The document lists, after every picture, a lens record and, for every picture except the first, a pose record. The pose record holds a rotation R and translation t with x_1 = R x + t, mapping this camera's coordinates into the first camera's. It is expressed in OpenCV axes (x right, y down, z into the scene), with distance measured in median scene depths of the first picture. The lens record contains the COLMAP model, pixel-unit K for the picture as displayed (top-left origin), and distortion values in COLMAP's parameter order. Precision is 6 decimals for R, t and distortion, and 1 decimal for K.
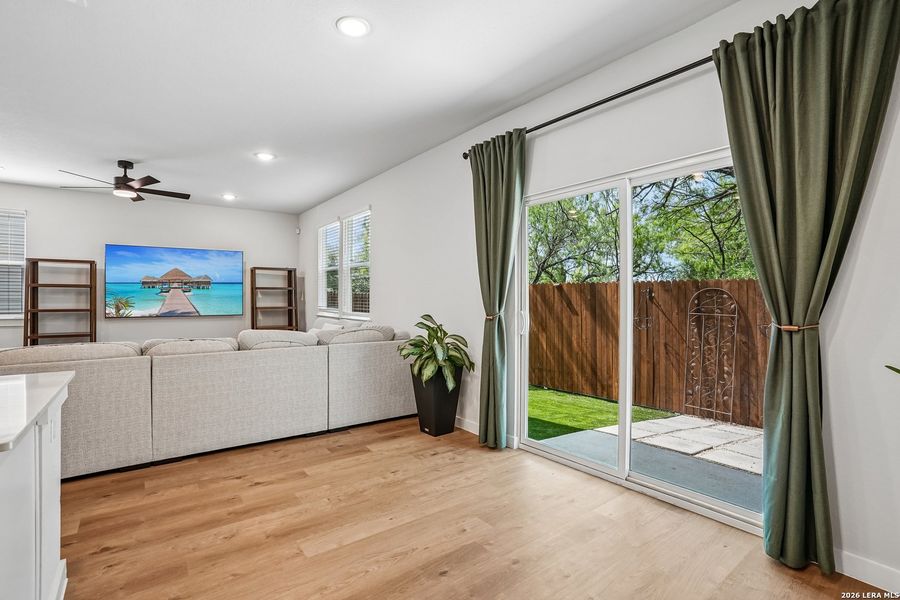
lens RADIAL K [[422.9, 0, 455.1], [0, 422.9, 295.3], [0, 0, 1]] dist [-0.068158, 0.024422]
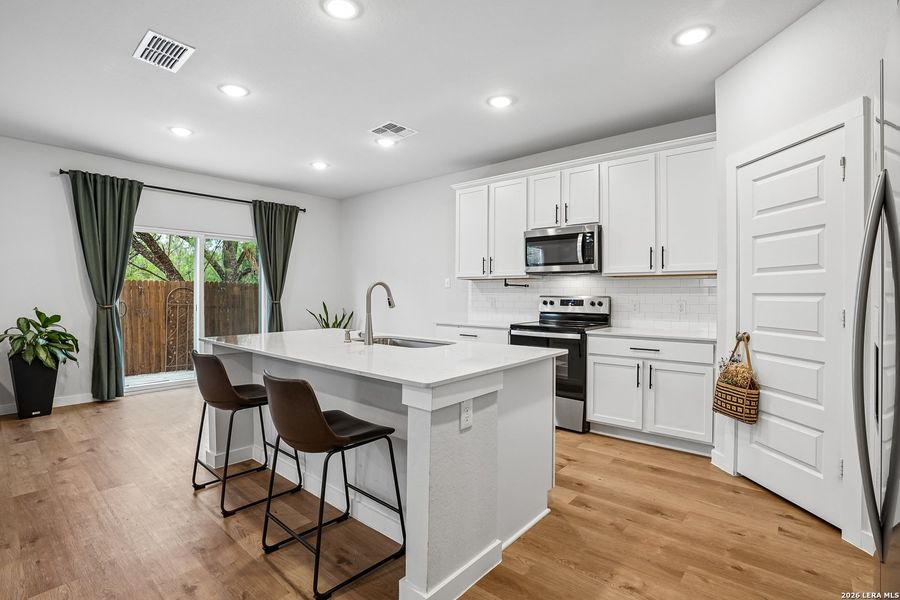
lens RADIAL K [[422.9, 0, 455.1], [0, 422.9, 295.3], [0, 0, 1]] dist [-0.068158, 0.024422]
pose [[-0.219238, -0.007541, 0.975642, -1.059995], [-0.006610, 0.999959, 0.006244, -0.000221], [-0.975649, -0.005080, -0.219278, 0.137708]]
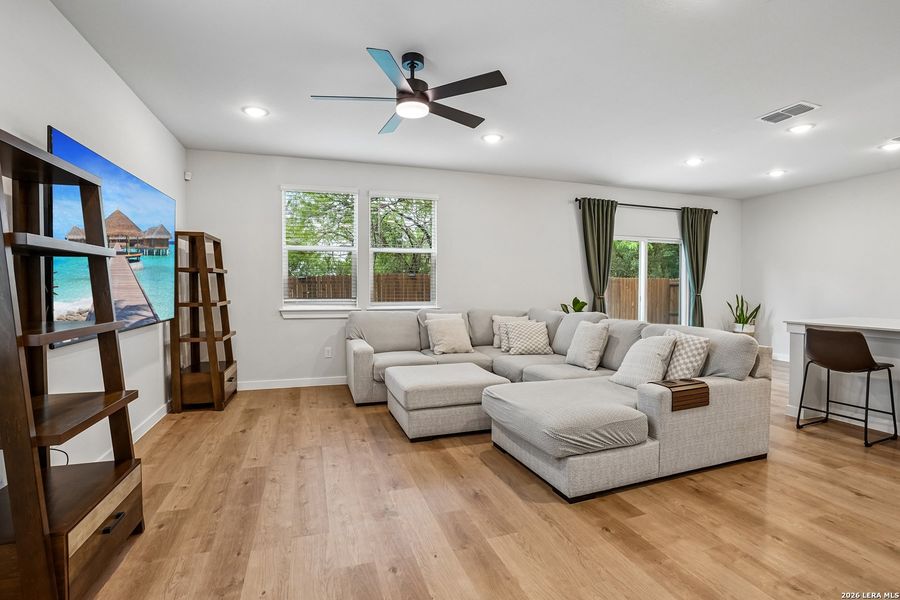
lens RADIAL K [[422.9, 0, 455.1], [0, 422.9, 295.3], [0, 0, 1]] dist [-0.068158, 0.024422]
pose [[0.304443, -0.027561, 0.952132, -1.347029], [-0.003494, 0.999542, 0.030051, -0.005941], [-0.952524, -0.012475, 0.304208, 0.767562]]
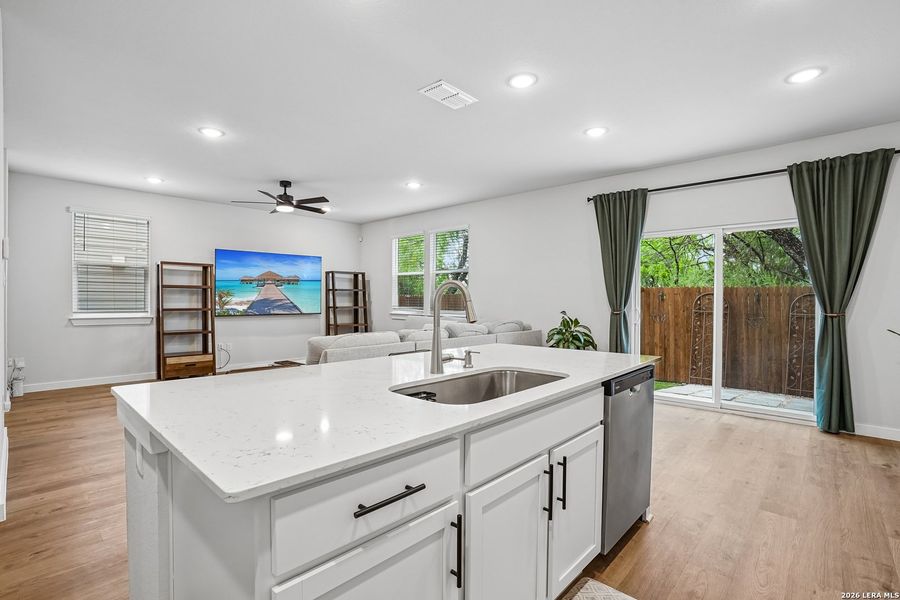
lens RADIAL K [[422.9, 0, 455.1], [0, 422.9, 295.3], [0, 0, 1]] dist [-0.068158, 0.024422]
pose [[0.985707, 0.004134, 0.168417, -0.529902], [-0.003951, 0.999991, -0.001420, -0.002472], [-0.168422, 0.000734, 0.985715, -0.258379]]
